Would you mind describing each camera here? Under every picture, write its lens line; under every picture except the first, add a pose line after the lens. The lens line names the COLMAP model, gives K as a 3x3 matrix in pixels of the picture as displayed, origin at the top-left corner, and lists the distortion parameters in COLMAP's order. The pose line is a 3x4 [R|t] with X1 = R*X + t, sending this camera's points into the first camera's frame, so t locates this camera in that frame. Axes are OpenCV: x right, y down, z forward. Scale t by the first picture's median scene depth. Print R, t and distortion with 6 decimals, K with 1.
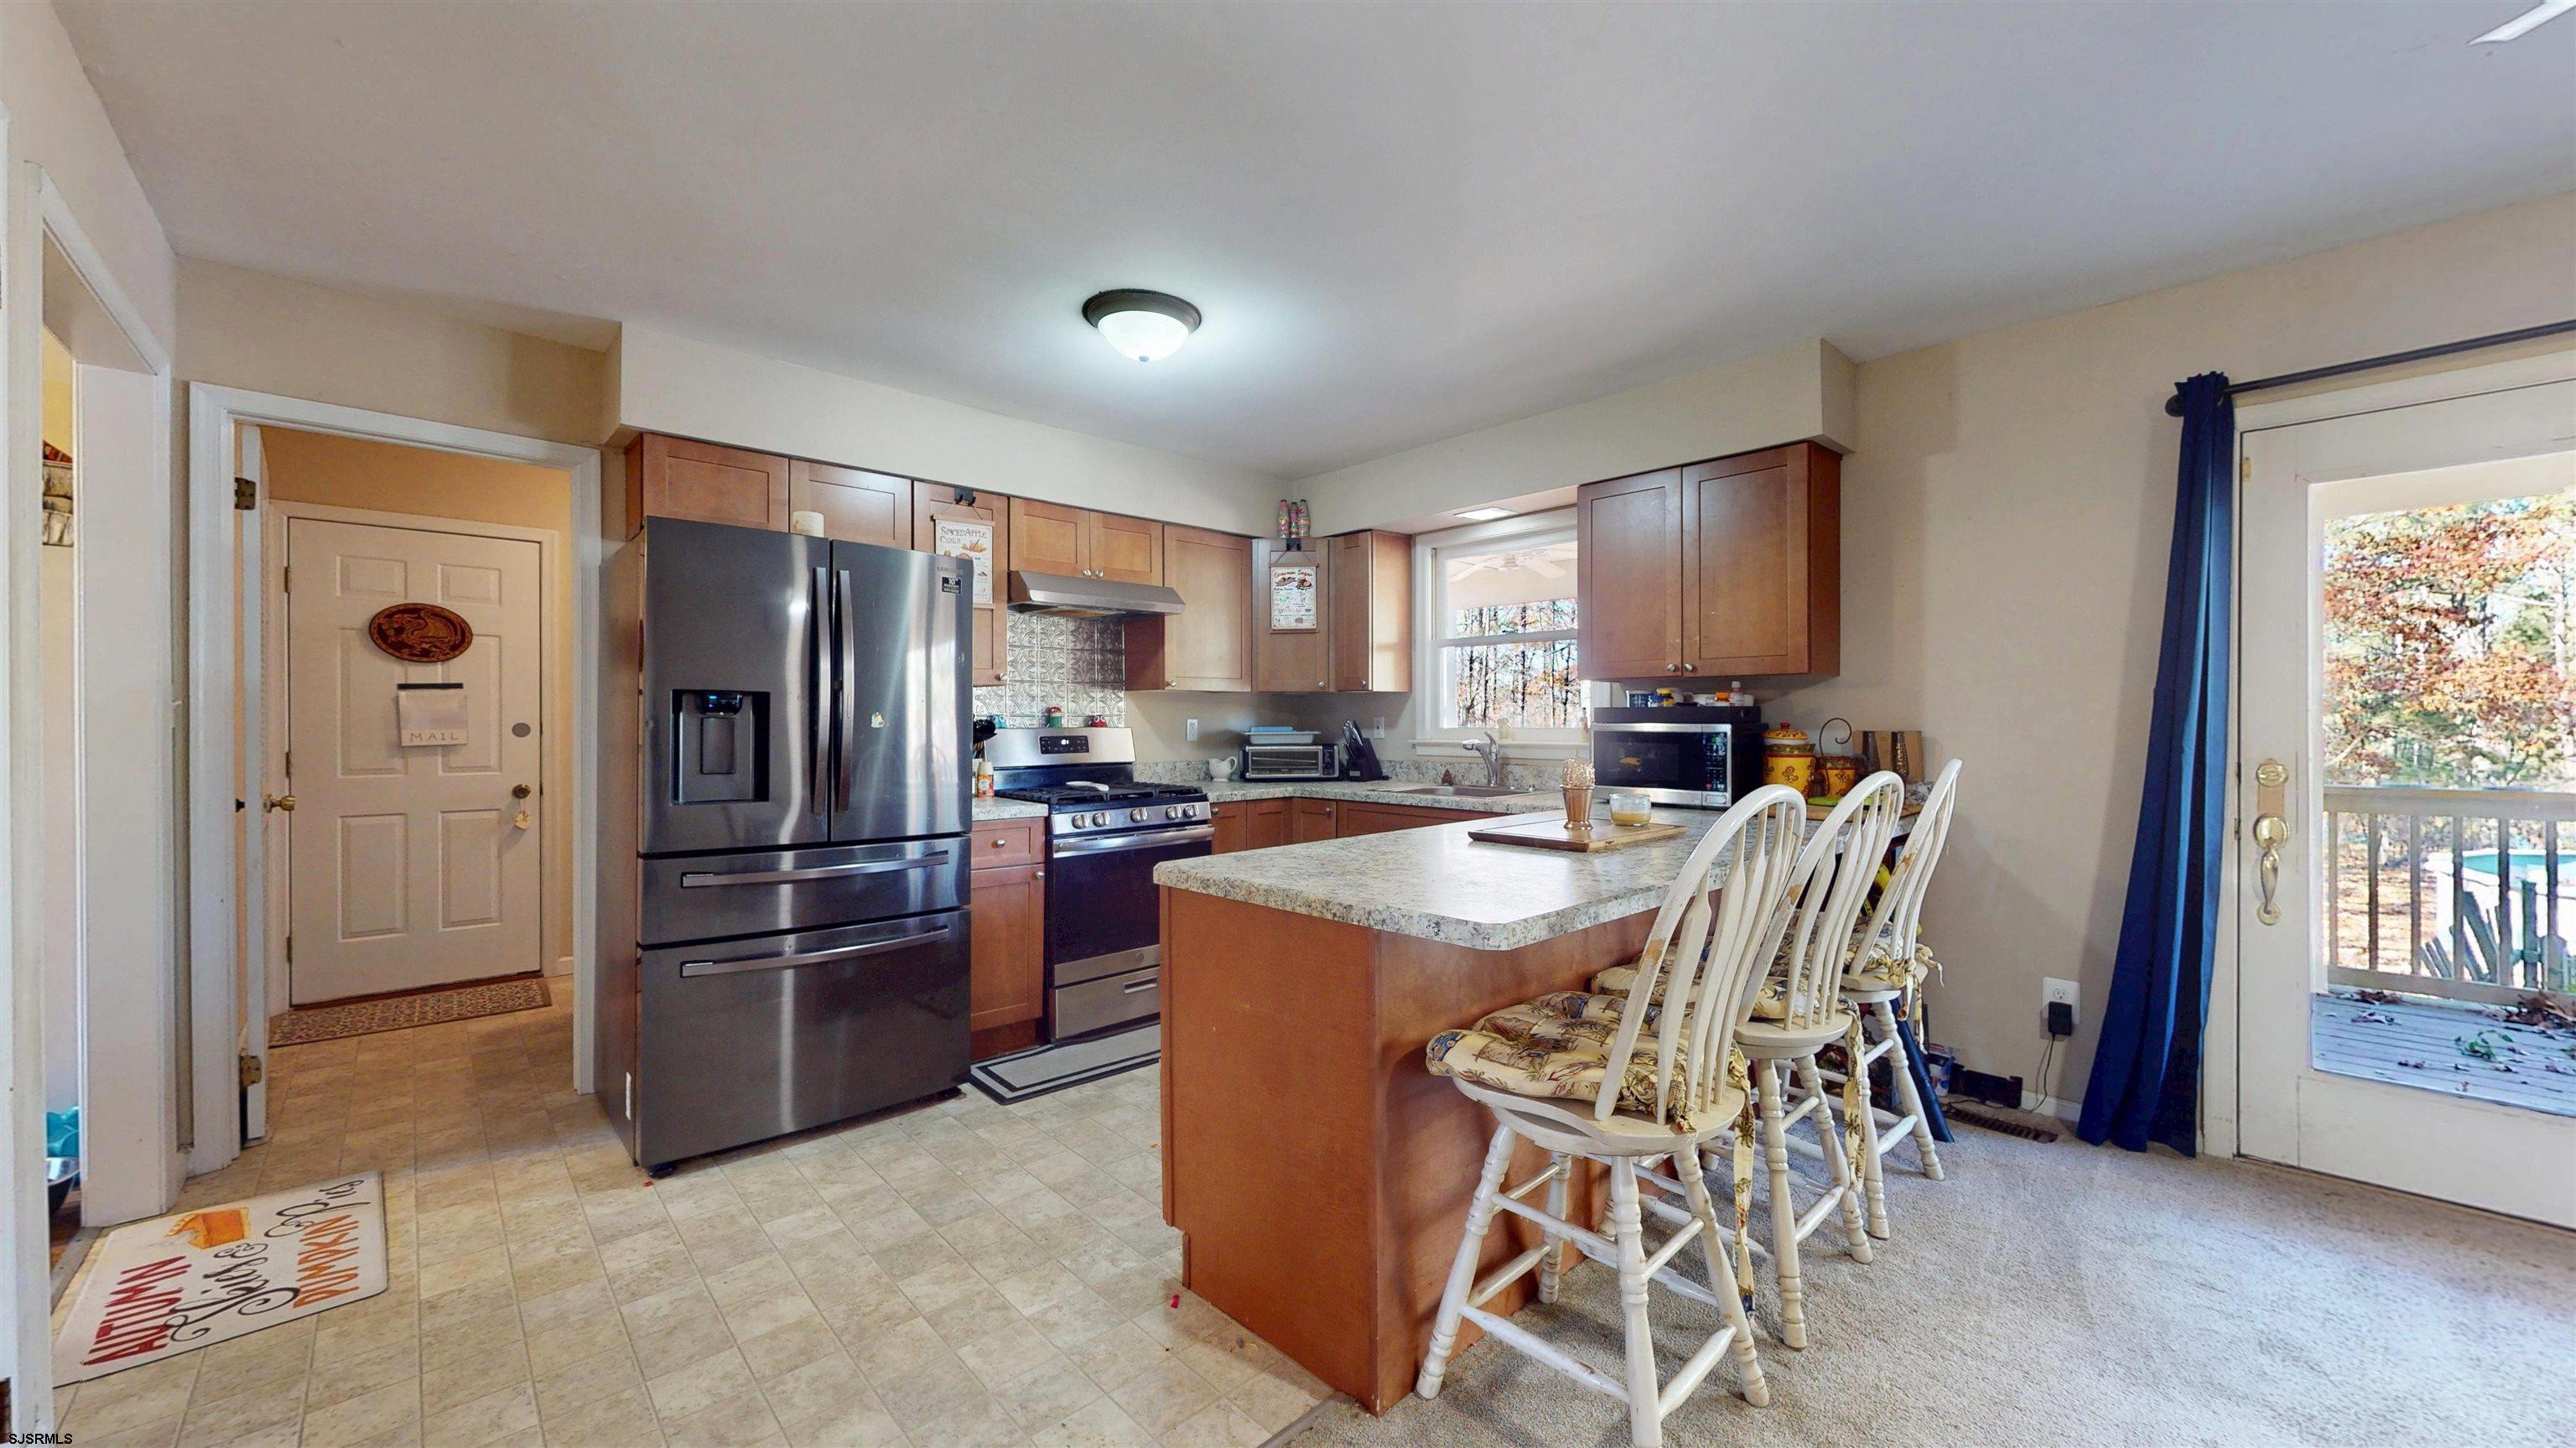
lens RADIAL K [[944.0, 0, 1290.3], [0, 944.0, 724.5], [0, 0, 1]] dist [-0.000705, 0.000152]
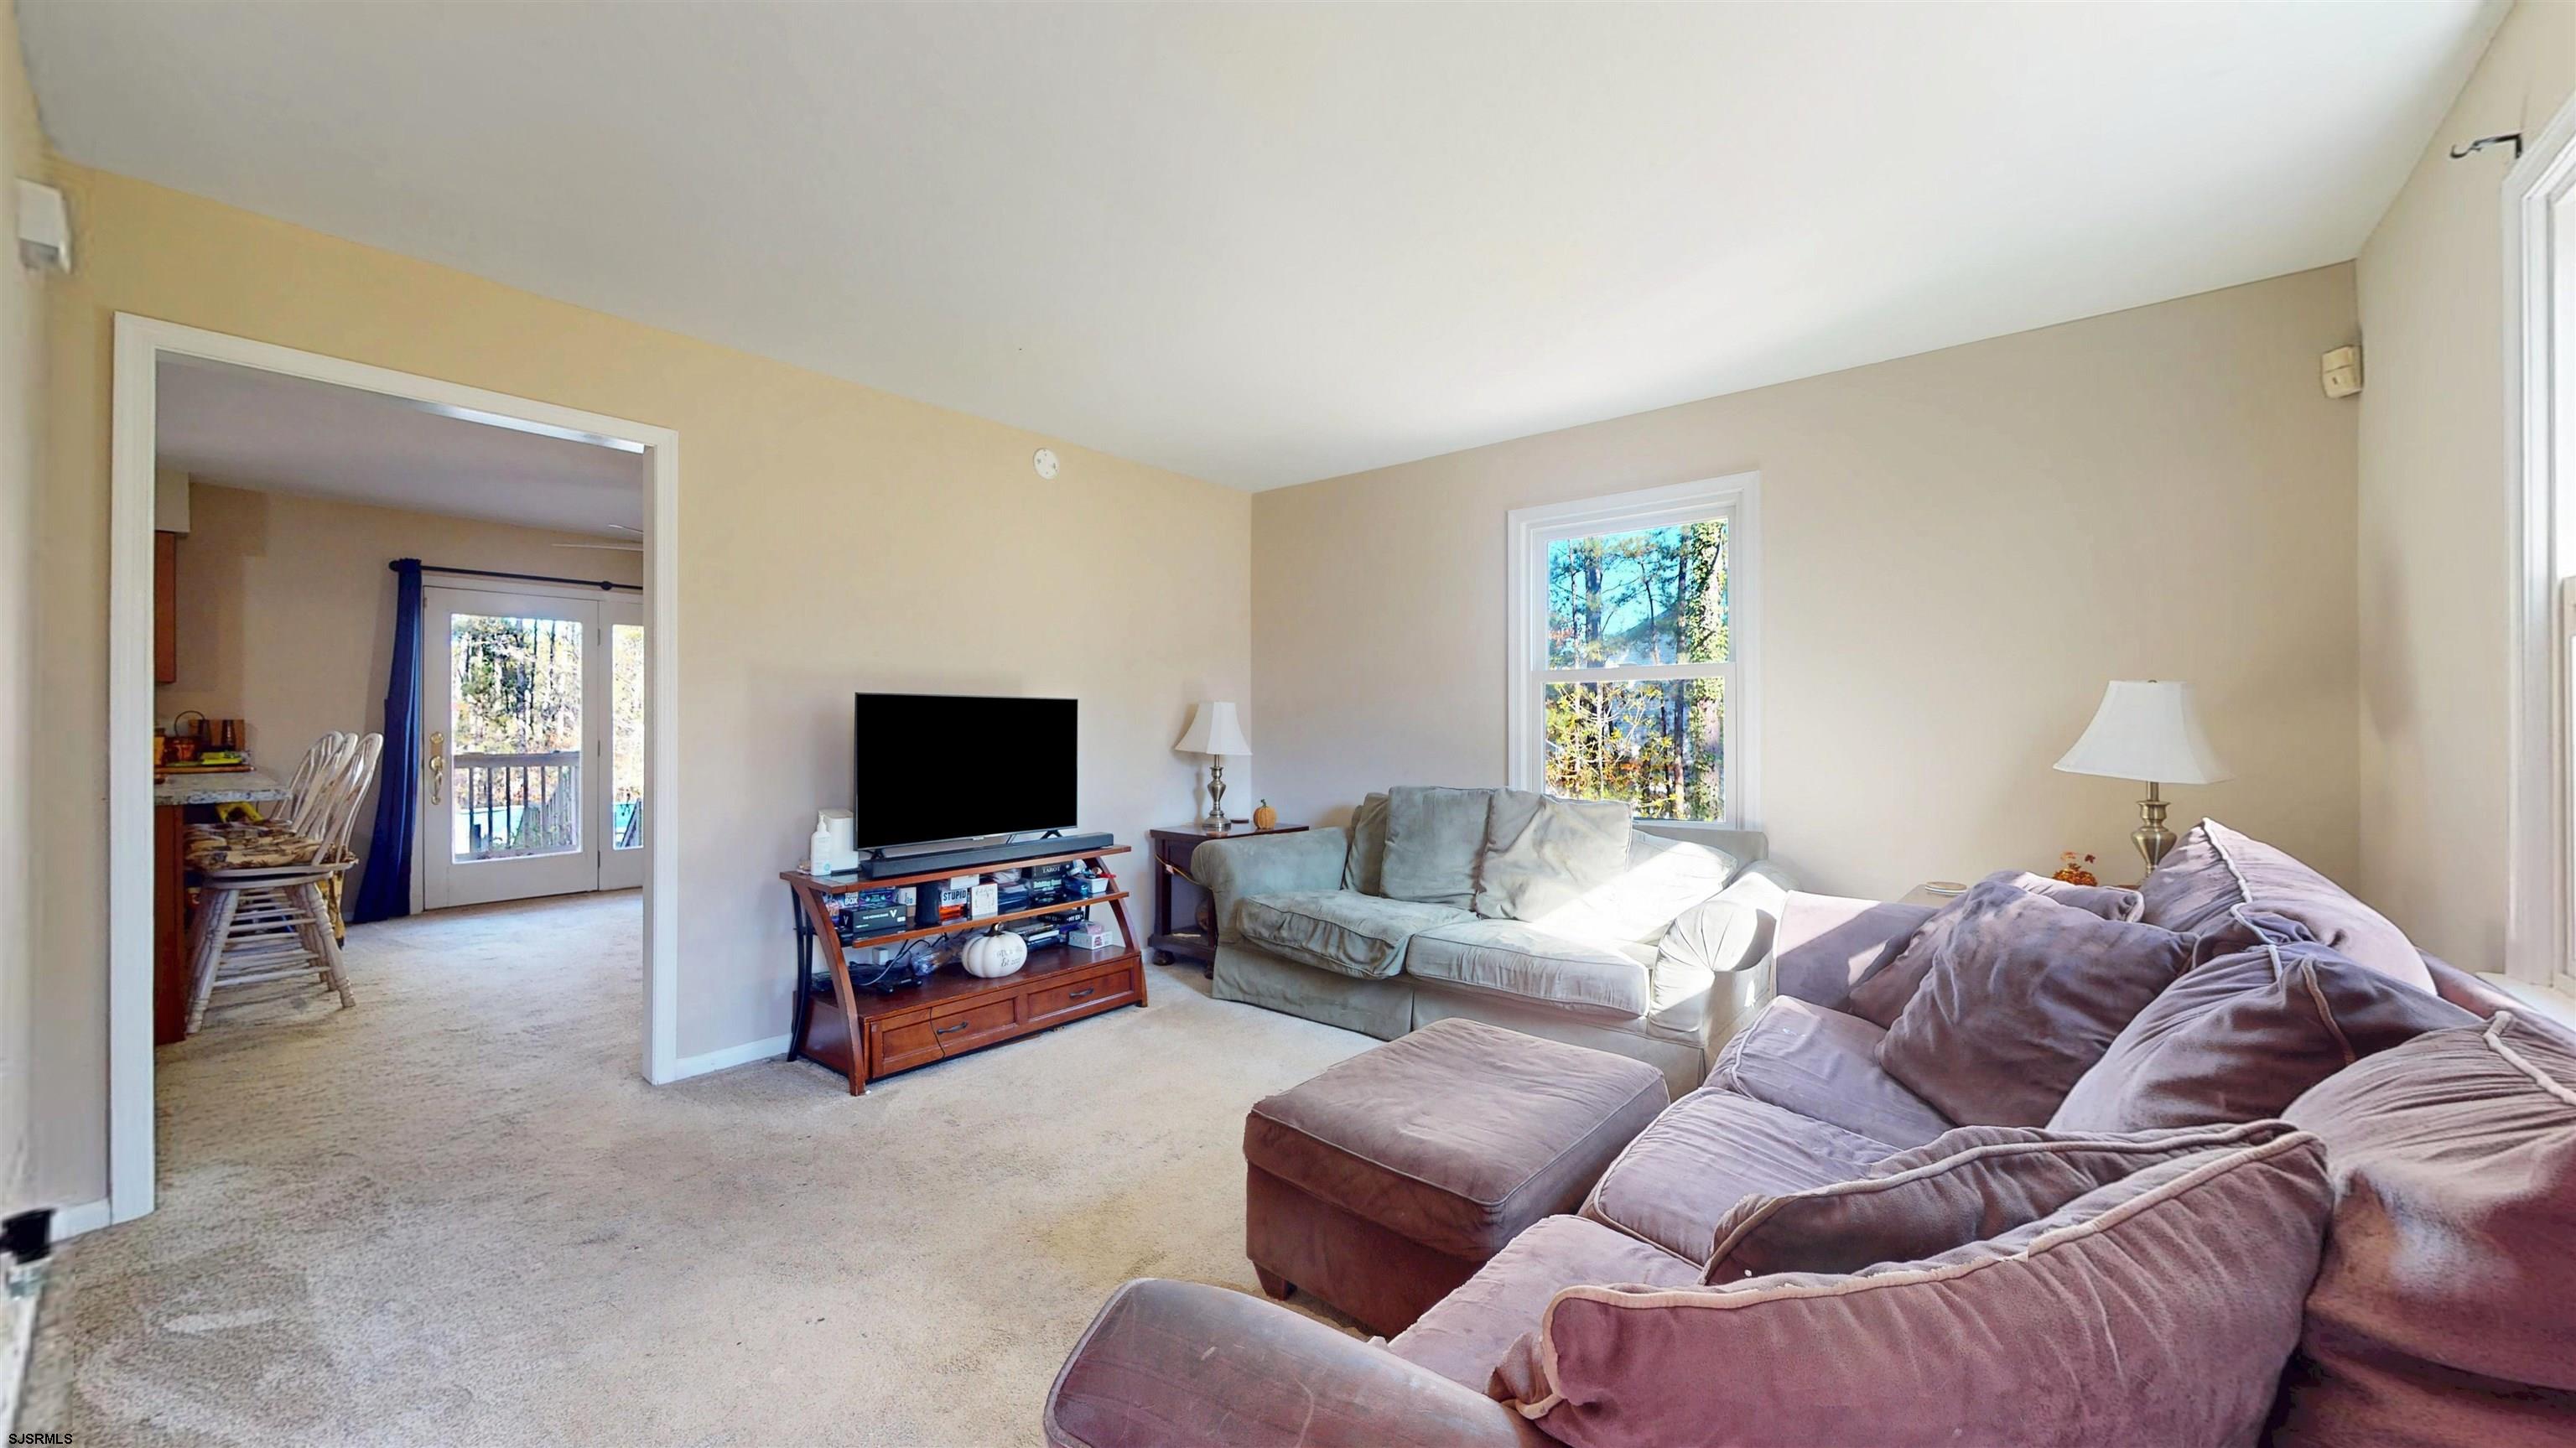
lens RADIAL K [[944.0, 0, 1286.7], [0, 944.0, 727.8], [0, 0, 1]] dist [-0.000705, 0.000152]
pose [[-0.125528, 0.001851, 0.992088, -1.299389], [0.000779, 0.999998, -0.001767, 0.027568], [-0.992090, 0.000551, -0.125529, -0.659969]]
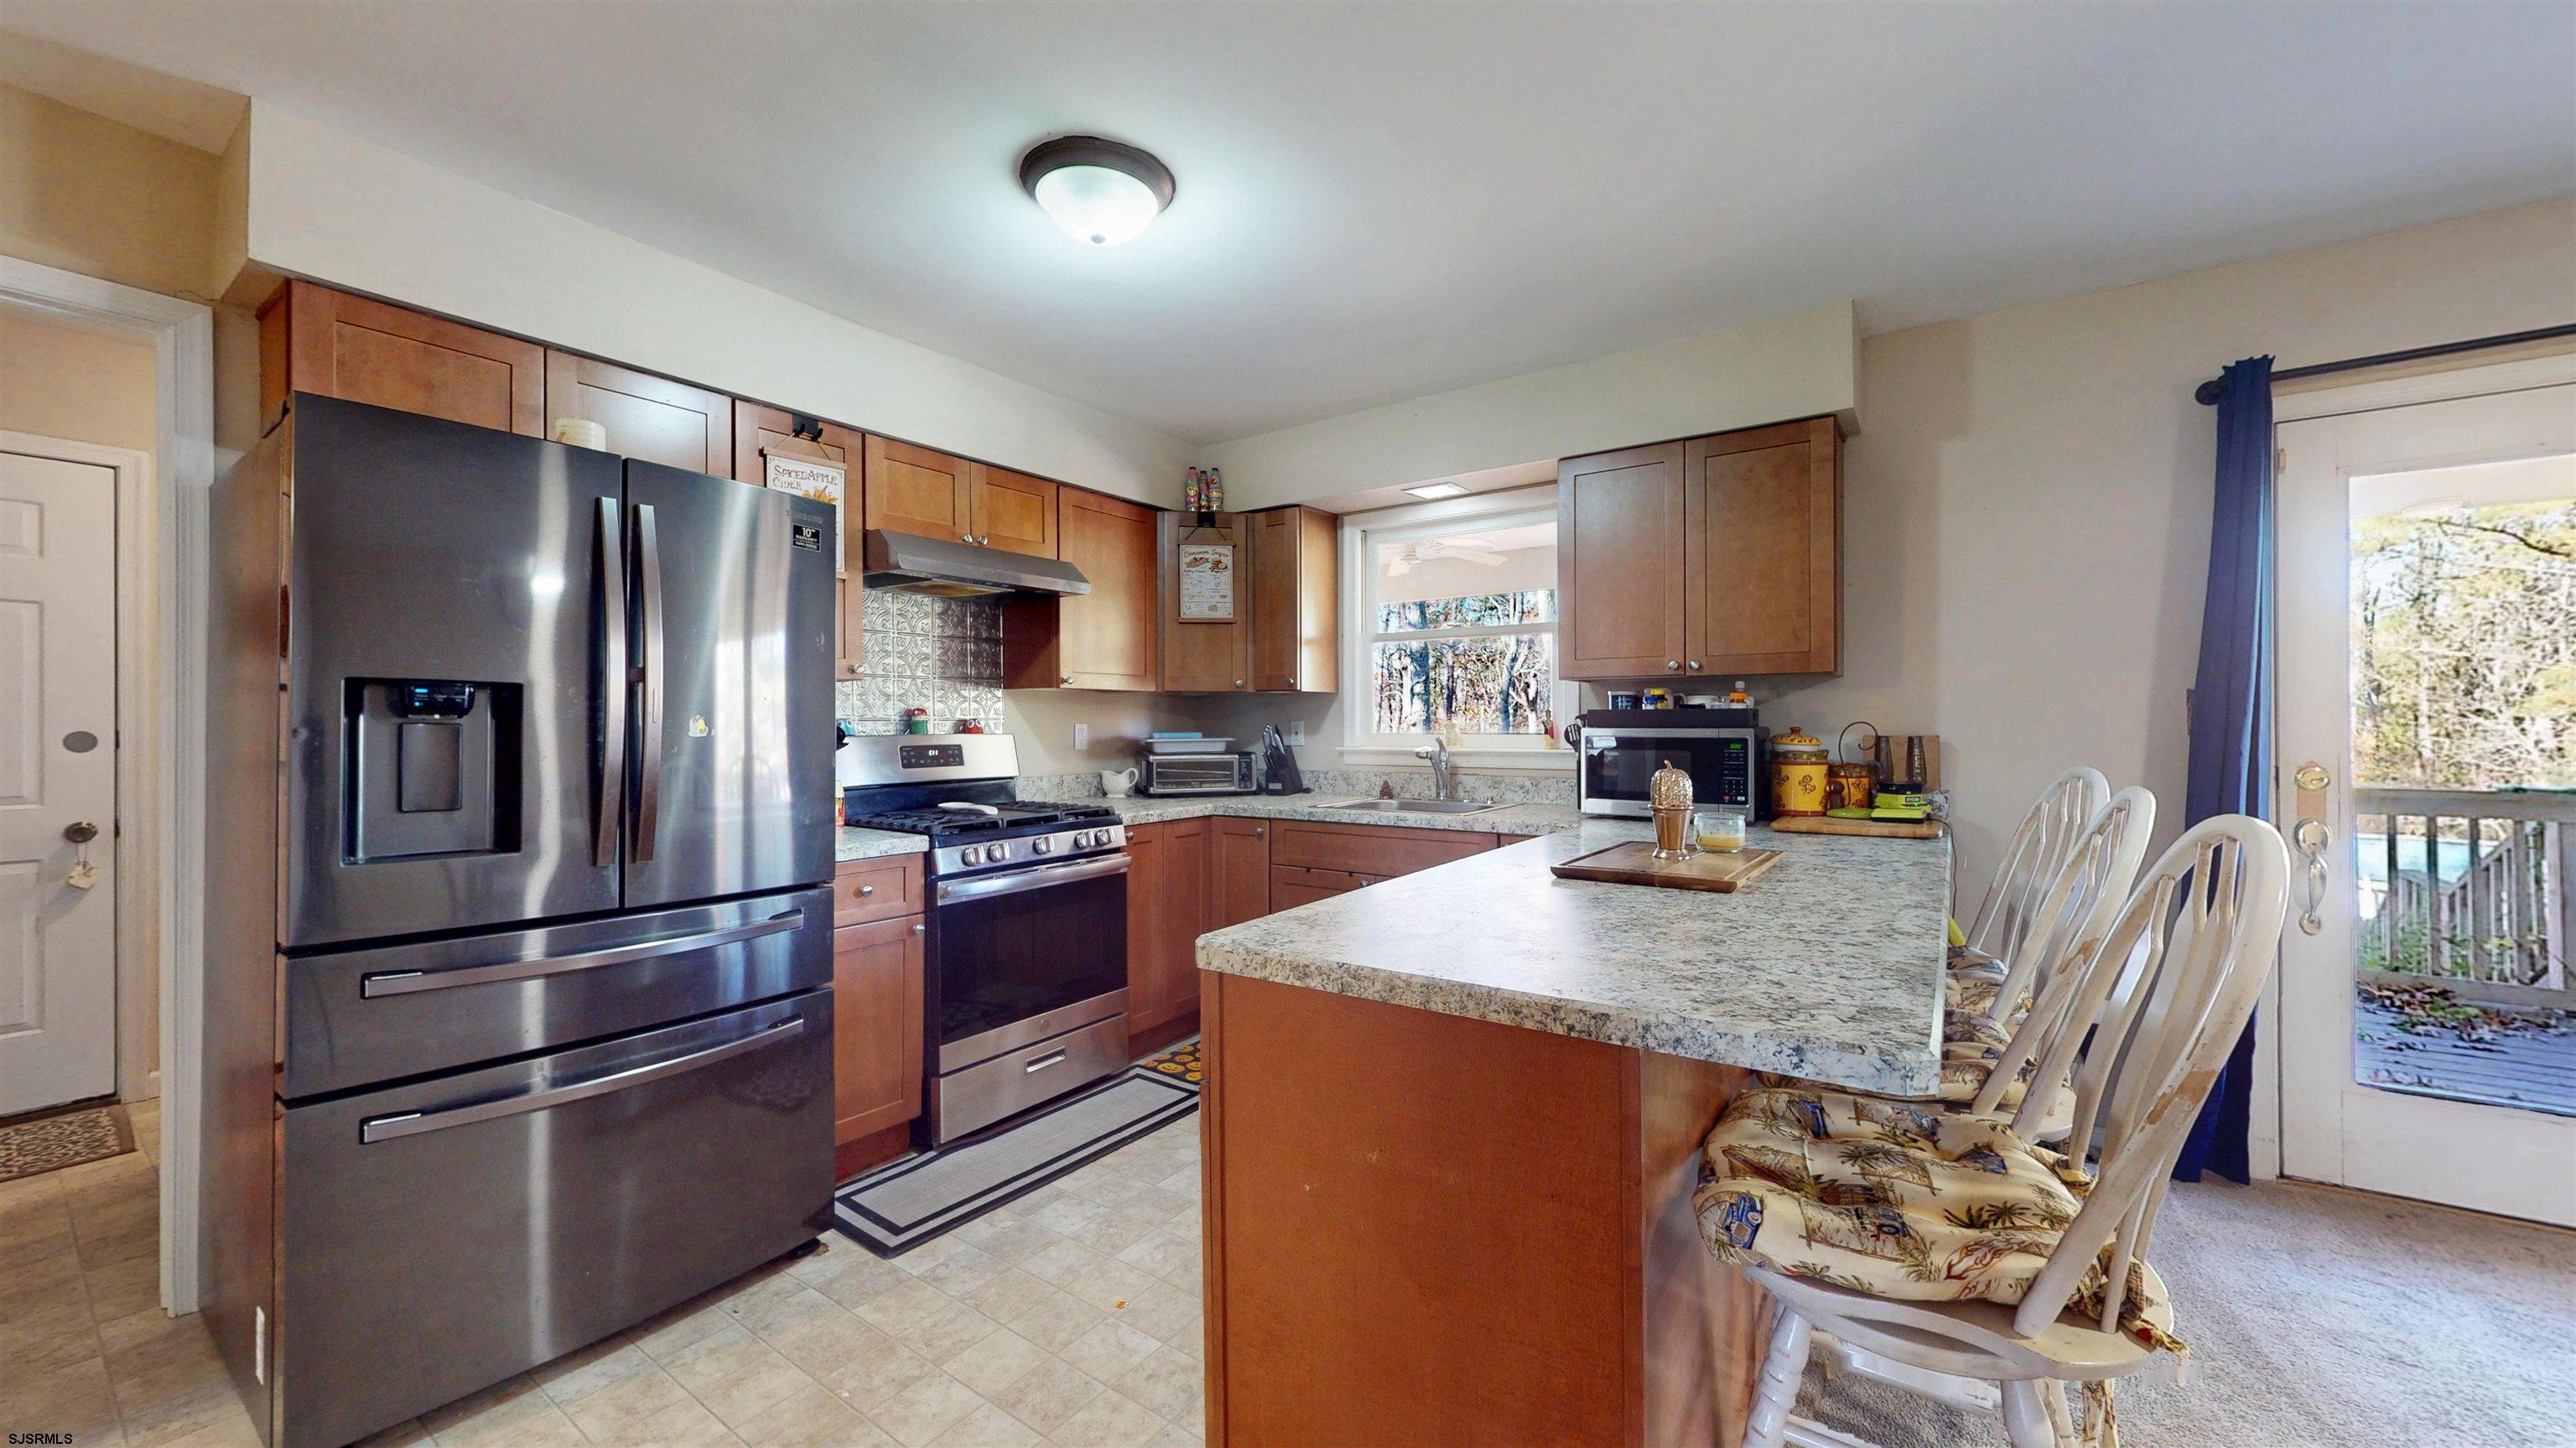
lens RADIAL K [[944.0, 0, 1289.3], [0, 944.0, 725.6], [0, 0, 1]] dist [-0.000705, 0.000152]
pose [[0.978840, -0.002405, 0.204612, -0.155834], [0.003320, 0.999986, -0.004129, -0.000396], [-0.204600, 0.004721, 0.978834, 0.238215]]
